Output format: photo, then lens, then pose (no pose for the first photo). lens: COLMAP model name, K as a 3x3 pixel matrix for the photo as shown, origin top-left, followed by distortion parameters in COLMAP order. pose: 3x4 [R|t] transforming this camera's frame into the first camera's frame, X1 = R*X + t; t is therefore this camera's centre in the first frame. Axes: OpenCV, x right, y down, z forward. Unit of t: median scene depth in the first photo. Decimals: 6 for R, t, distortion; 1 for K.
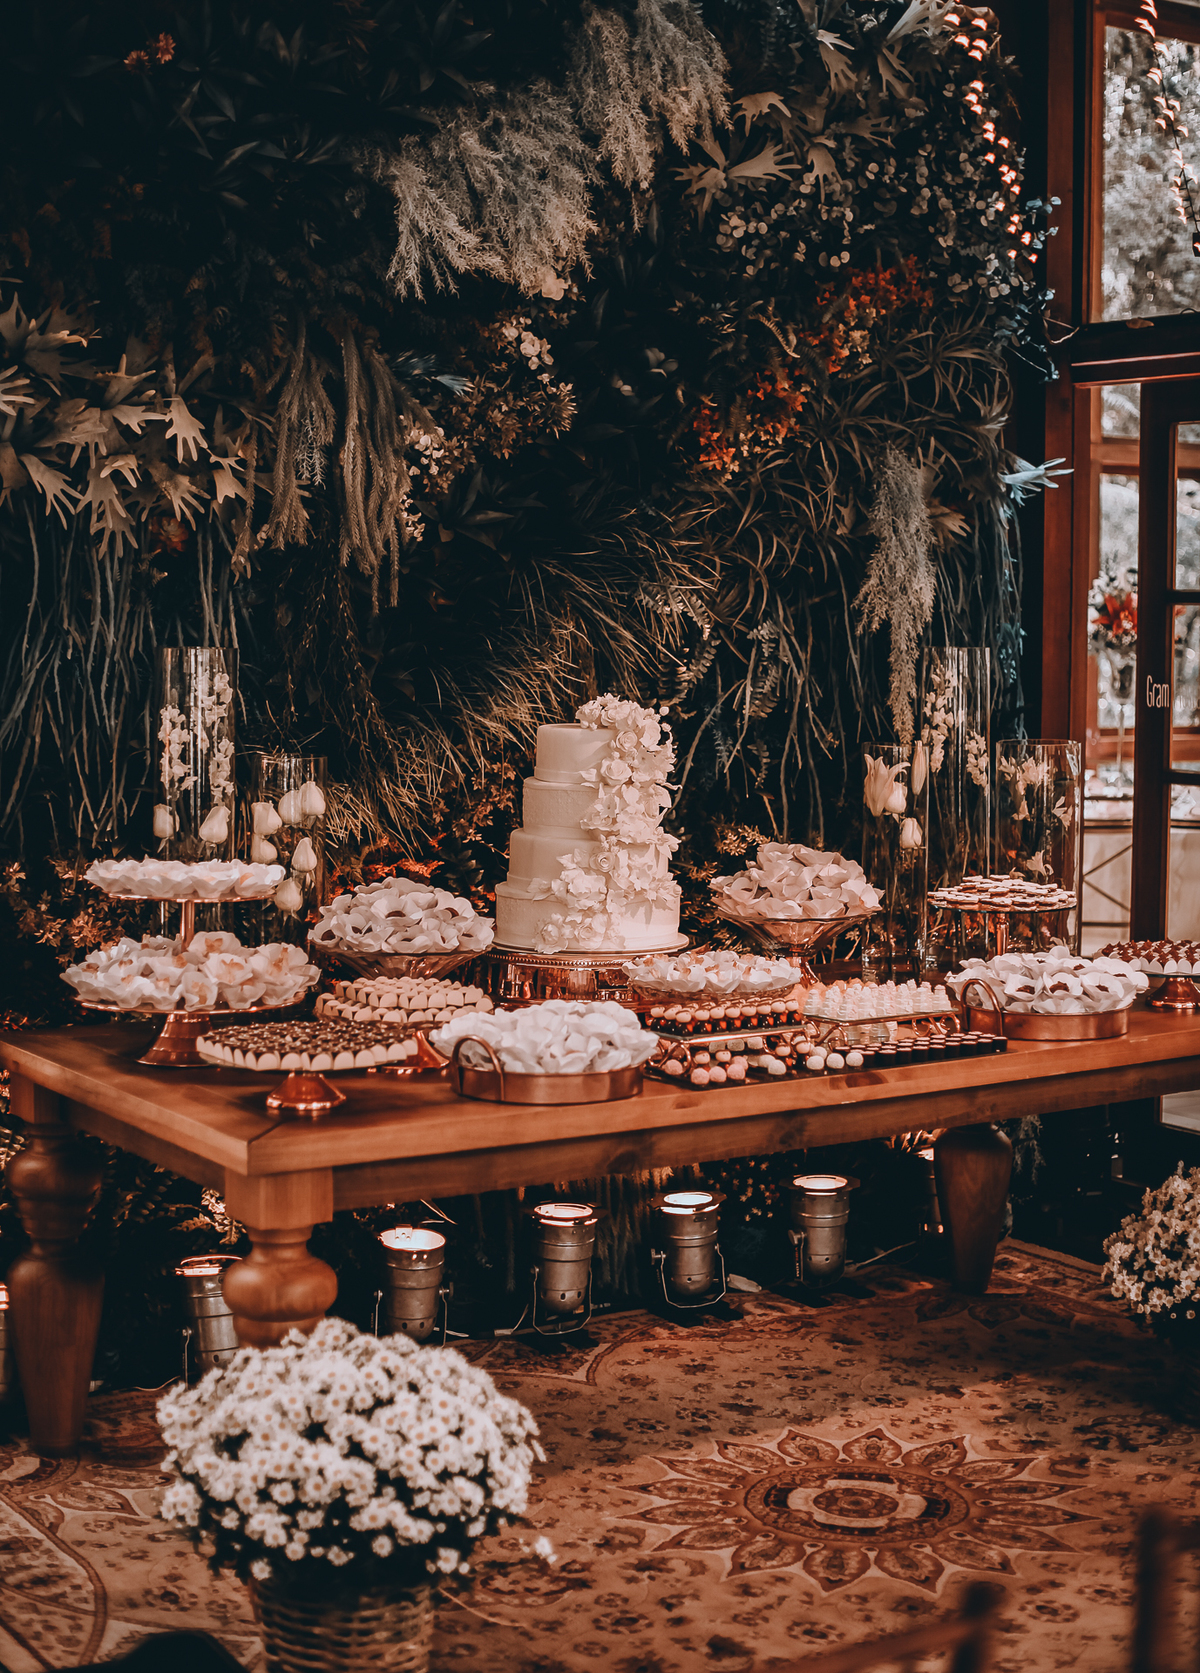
lens RADIAL K [[2560.0, 0, 601.1], [0, 2560.0, 828.6], [0, 0, 1]] dist [-0.145671, 0.000000]
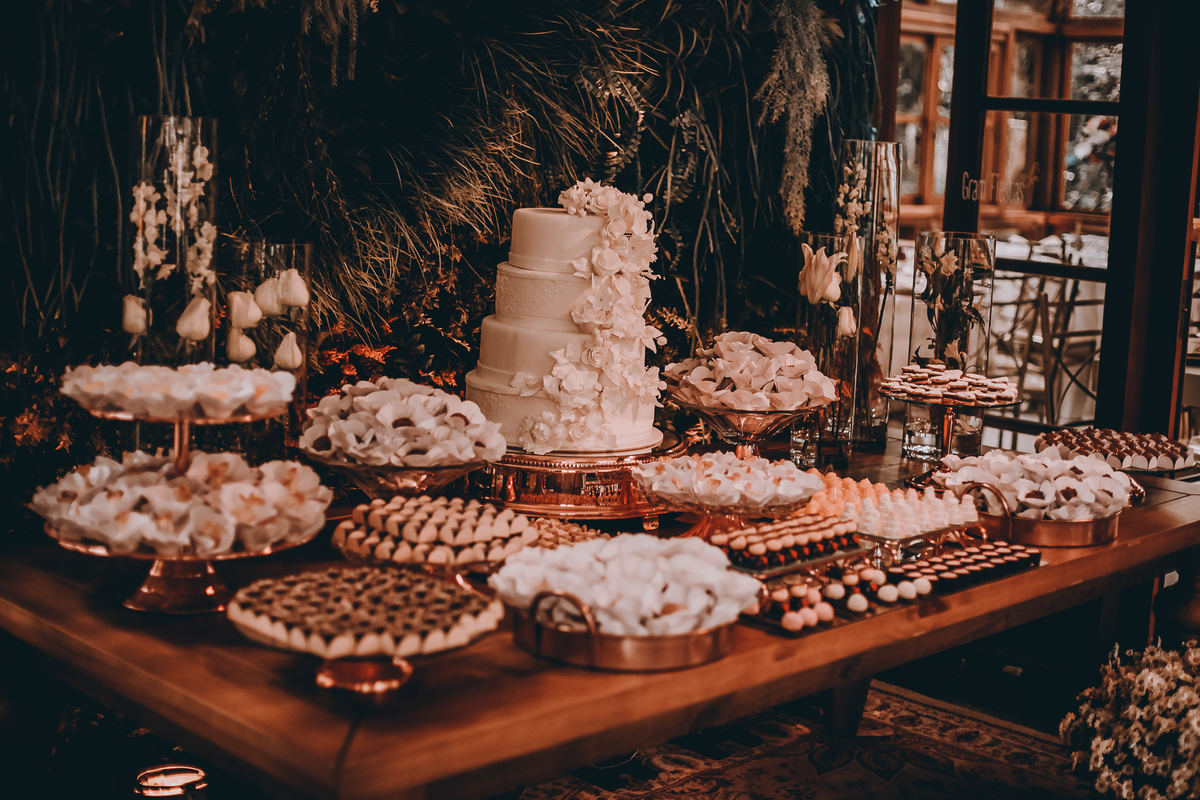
lens RADIAL K [[1712.6, 0, 599.1], [0, 1712.6, 408.7], [0, 0, 1]] dist [-0.135823, 0.000000]
pose [[0.980203, 0.001211, 0.197993, -0.123284], [-0.018516, 0.996160, 0.085576, -0.022208], [-0.197129, -0.087548, 0.976461, 0.376368]]
